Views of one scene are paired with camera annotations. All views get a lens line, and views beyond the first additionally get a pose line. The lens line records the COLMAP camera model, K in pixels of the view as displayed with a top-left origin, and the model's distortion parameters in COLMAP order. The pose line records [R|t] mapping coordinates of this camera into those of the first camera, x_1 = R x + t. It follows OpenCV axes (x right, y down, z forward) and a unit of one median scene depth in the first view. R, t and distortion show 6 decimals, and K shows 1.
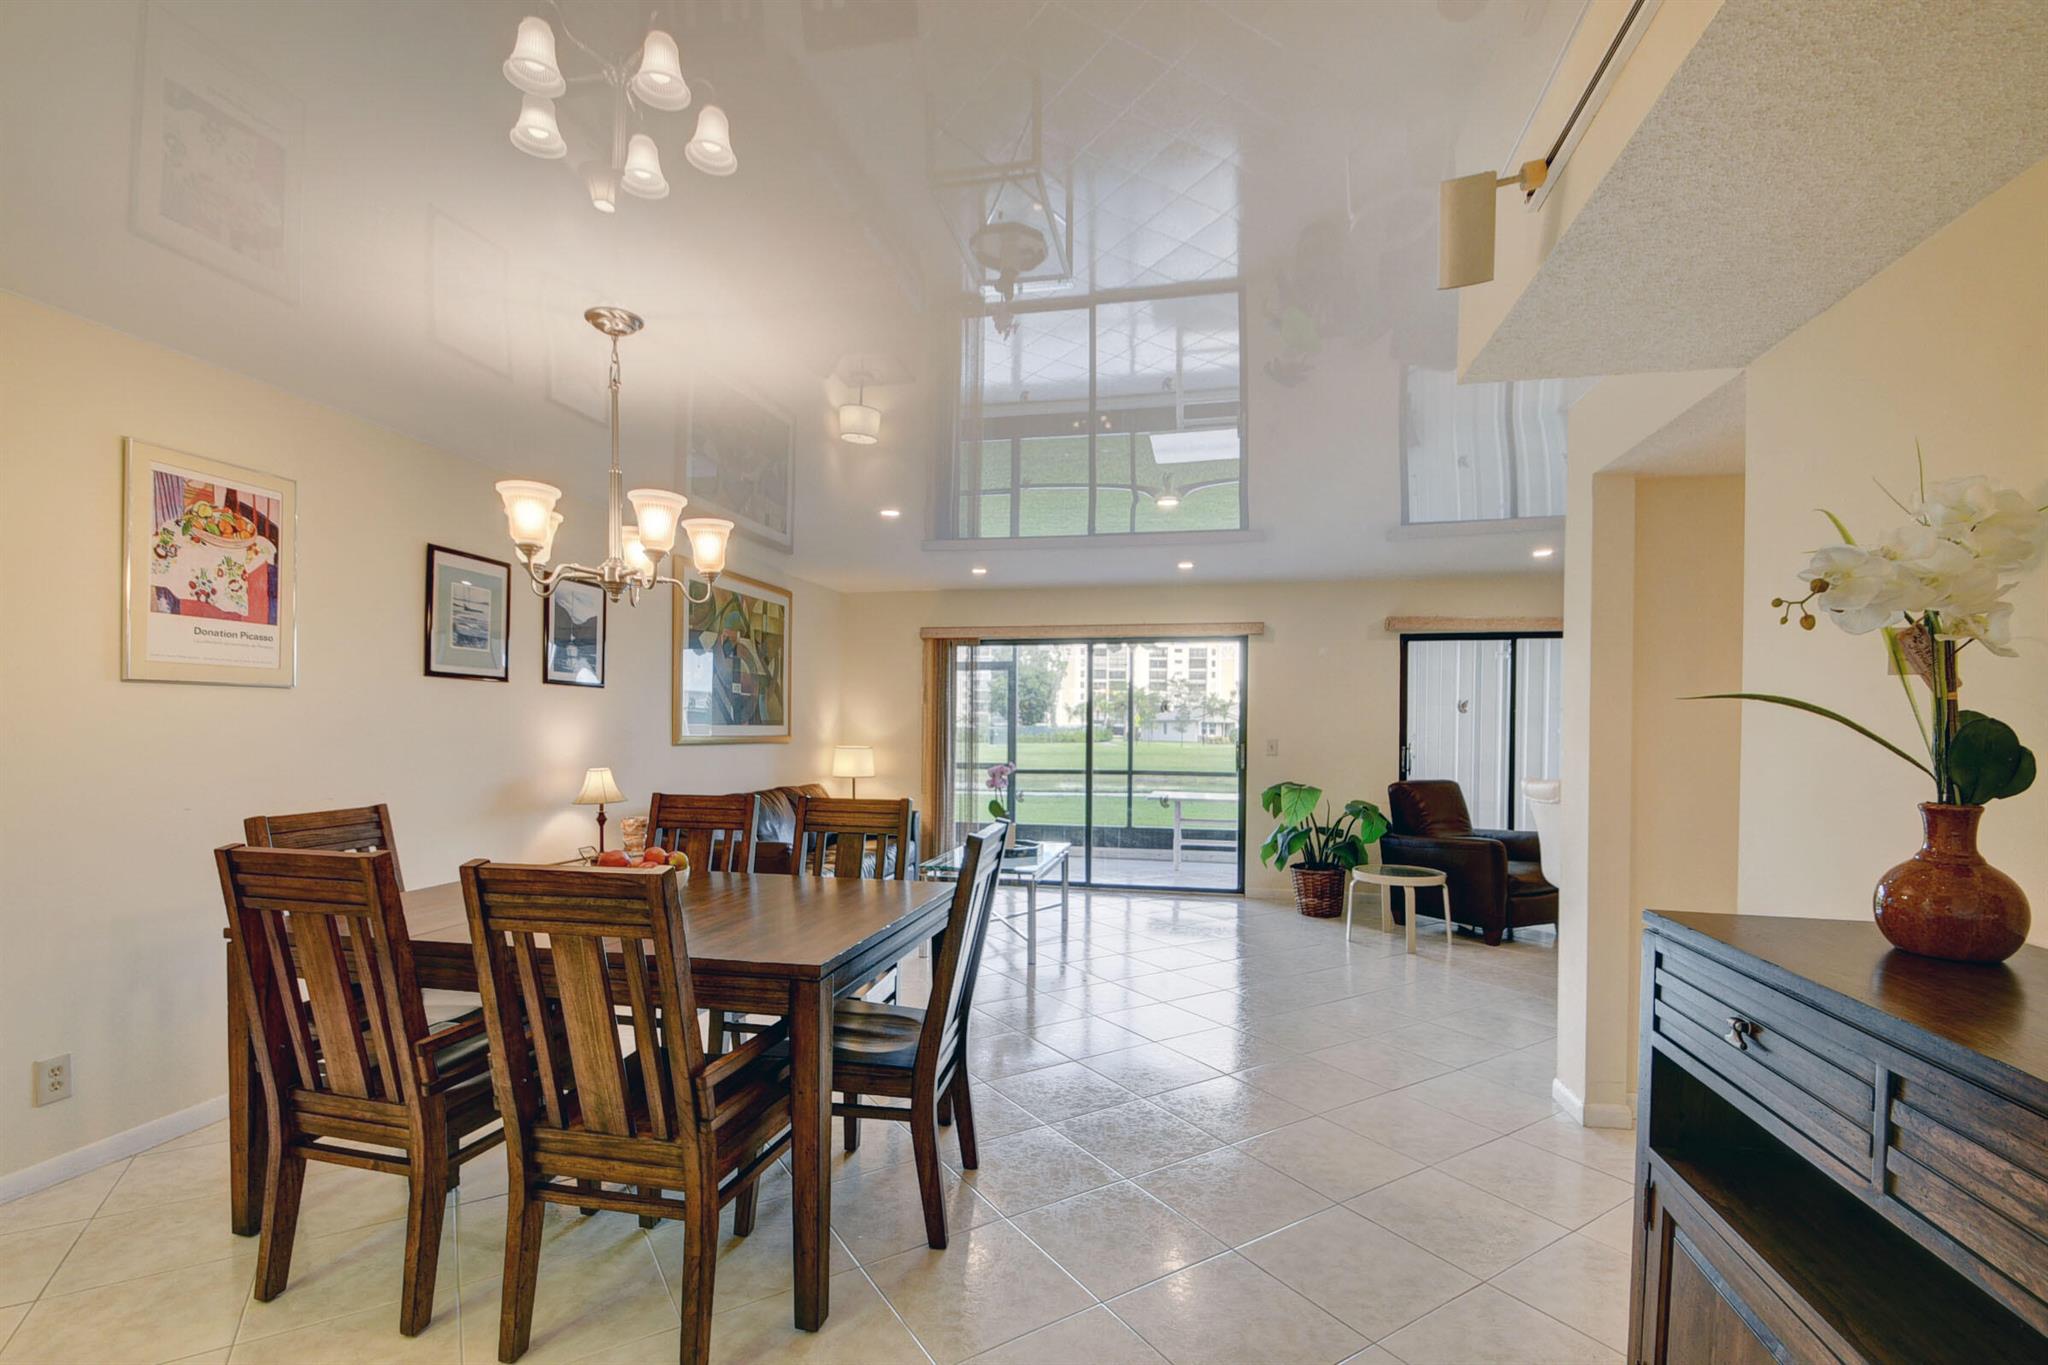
lens RADIAL K [[914.4, 0, 1019.8], [0, 914.4, 728.1], [0, 0, 1]] dist [0.013976, -0.019449]
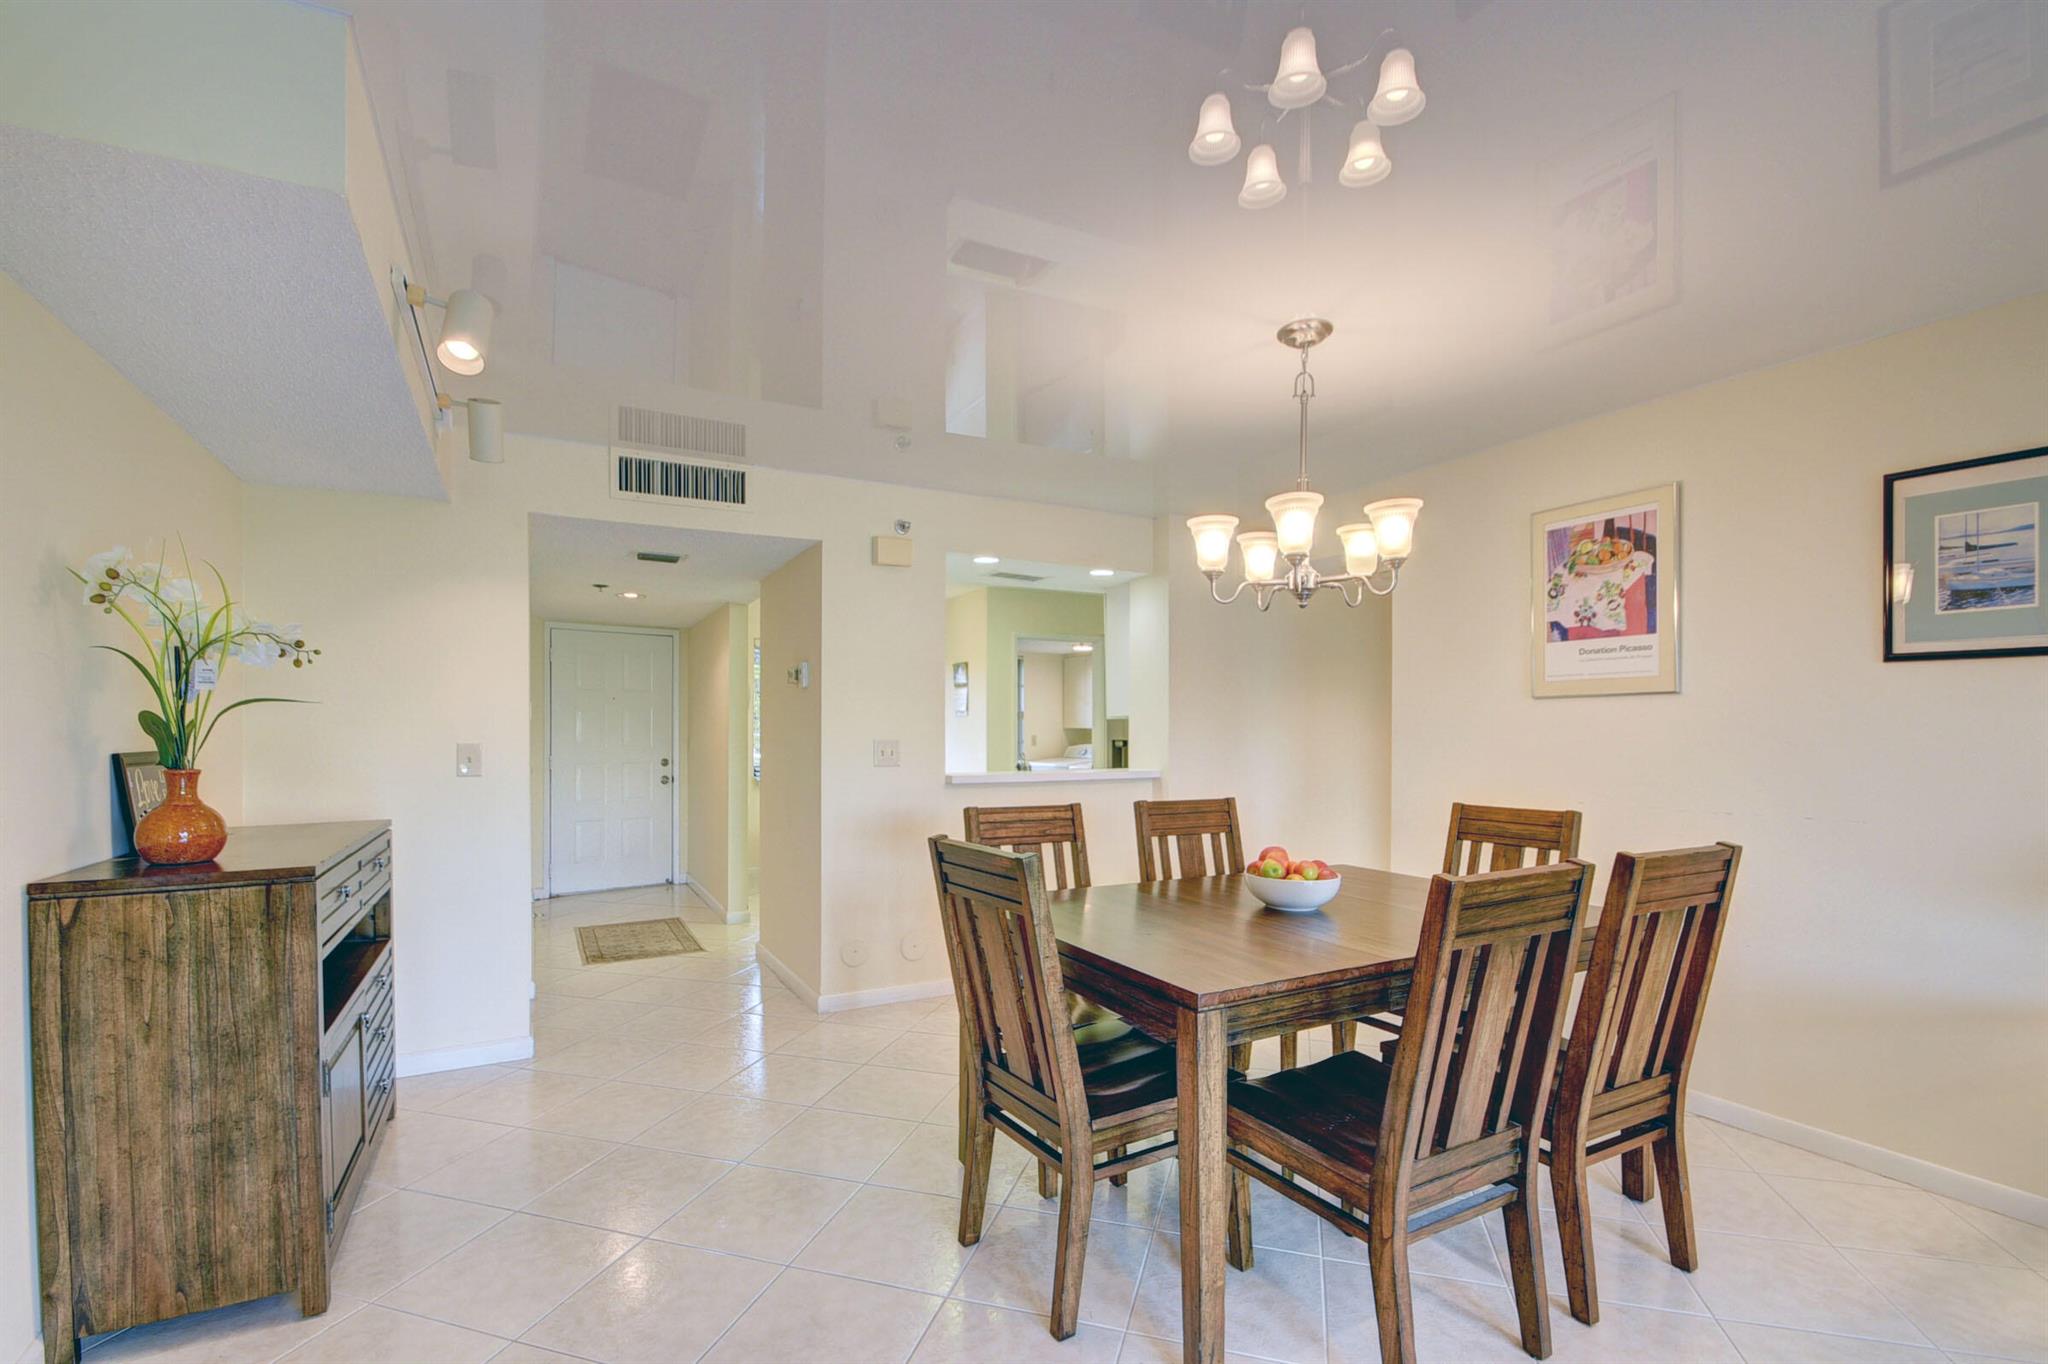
lens RADIAL K [[887.8, 0, 1002.4], [0, 887.8, 738.9], [0, 0, 1]] dist [0.002877, -0.016593]
pose [[-0.763755, -0.009171, -0.645441, 0.374237], [-0.012030, 0.999928, 0.000028, 0.013555], [0.645394, 0.007786, -0.763810, 1.290692]]
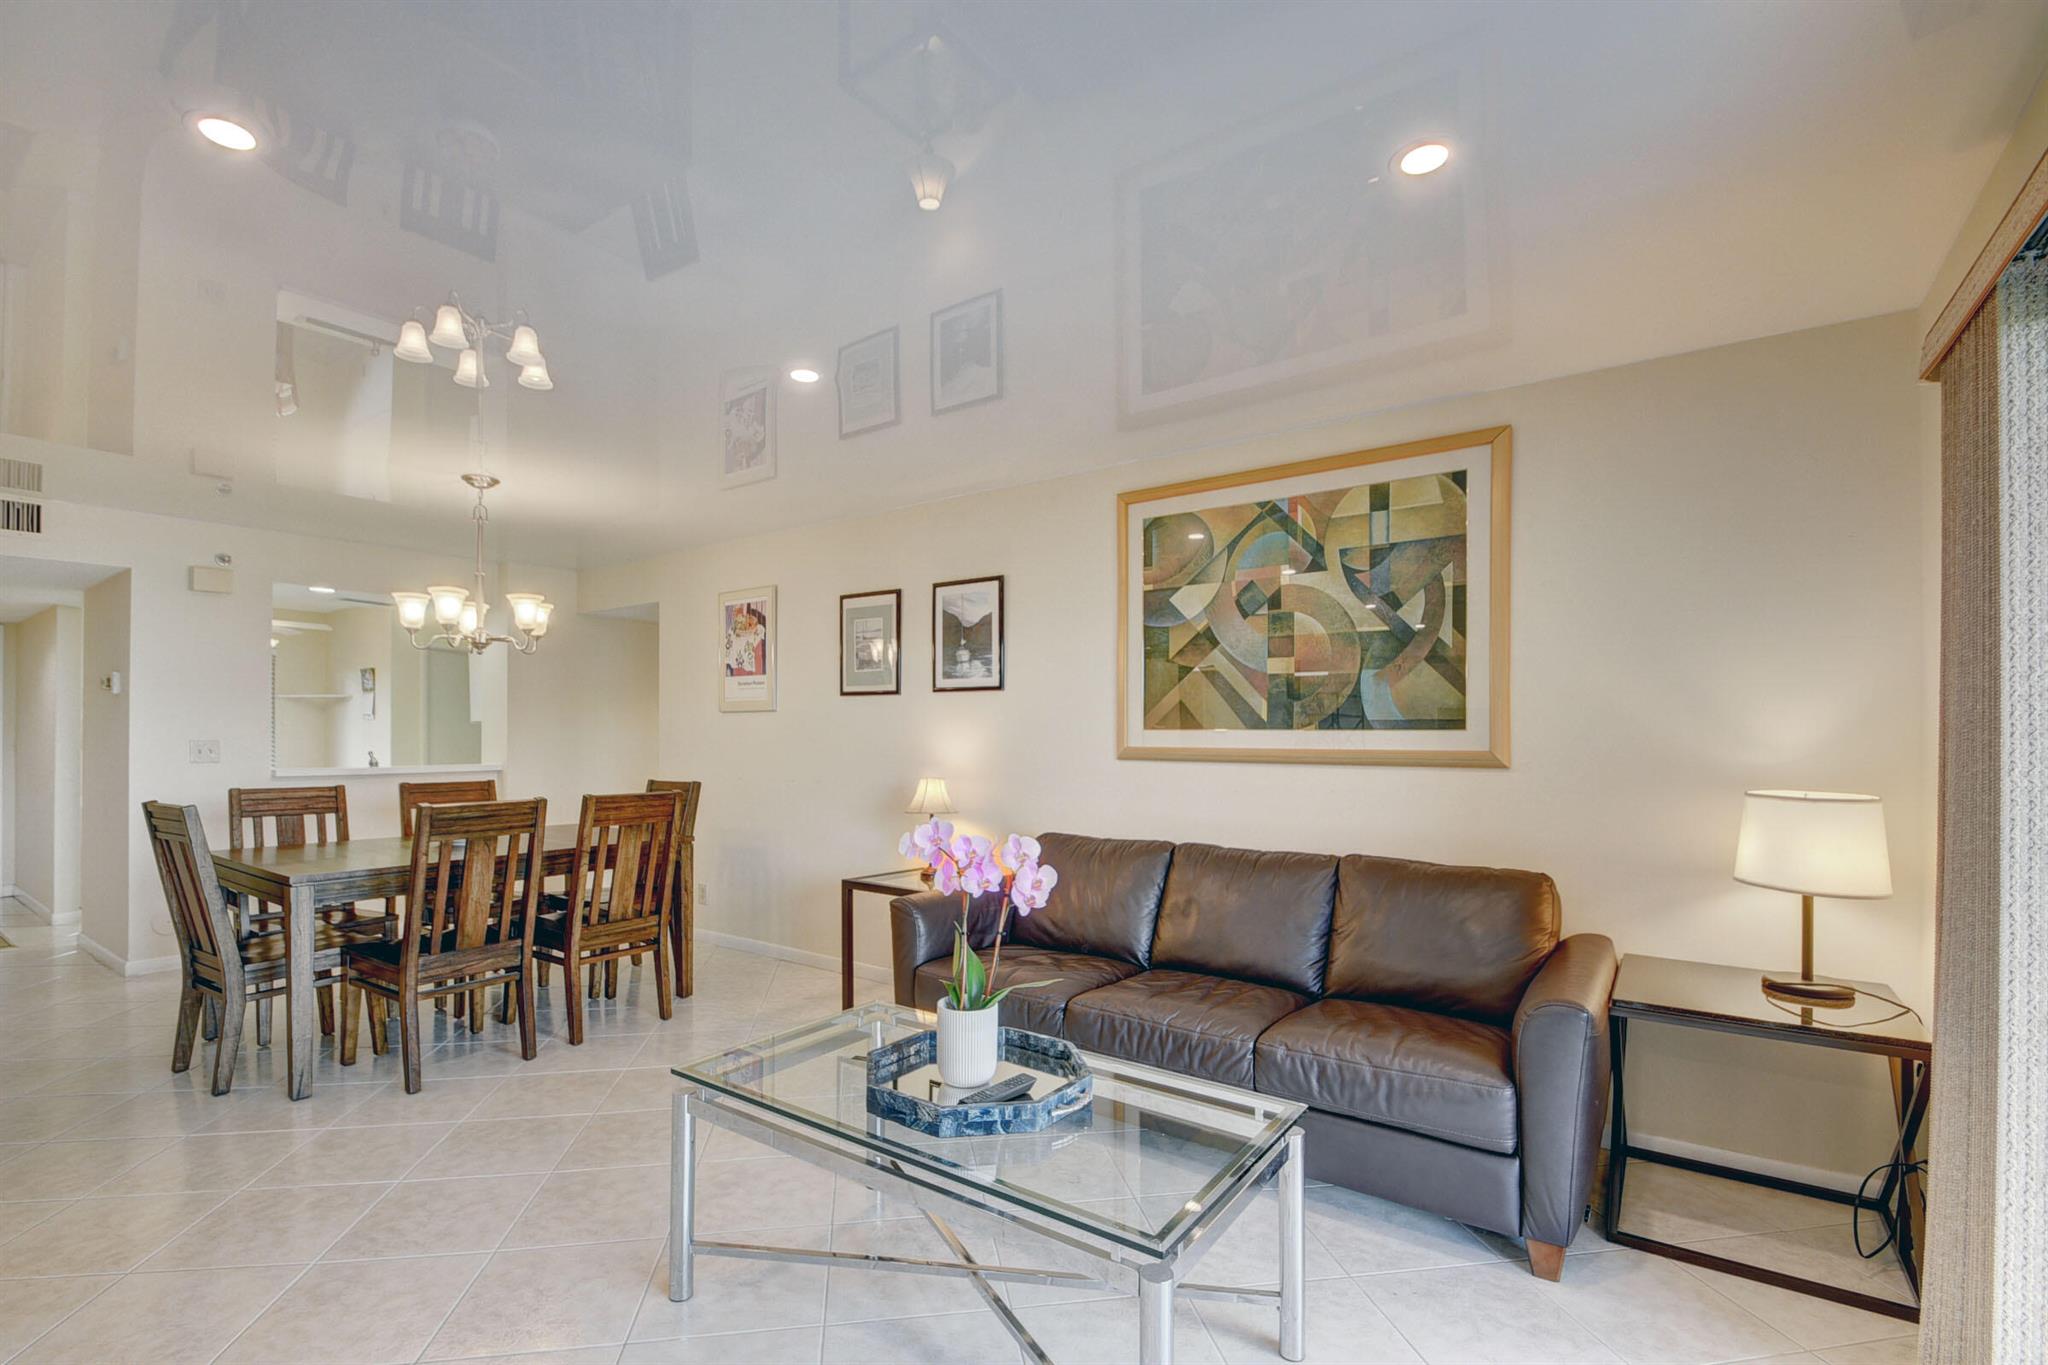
lens RADIAL K [[897.1, 0, 1024.8], [0, 897.1, 740.4], [0, 0, 1]] dist [0.000370, -0.011939]
pose [[-0.388892, -0.010397, -0.921225, 0.528093], [-0.007969, 0.999937, -0.007921, 0.018377], [0.921249, 0.004261, -0.388950, 2.098062]]
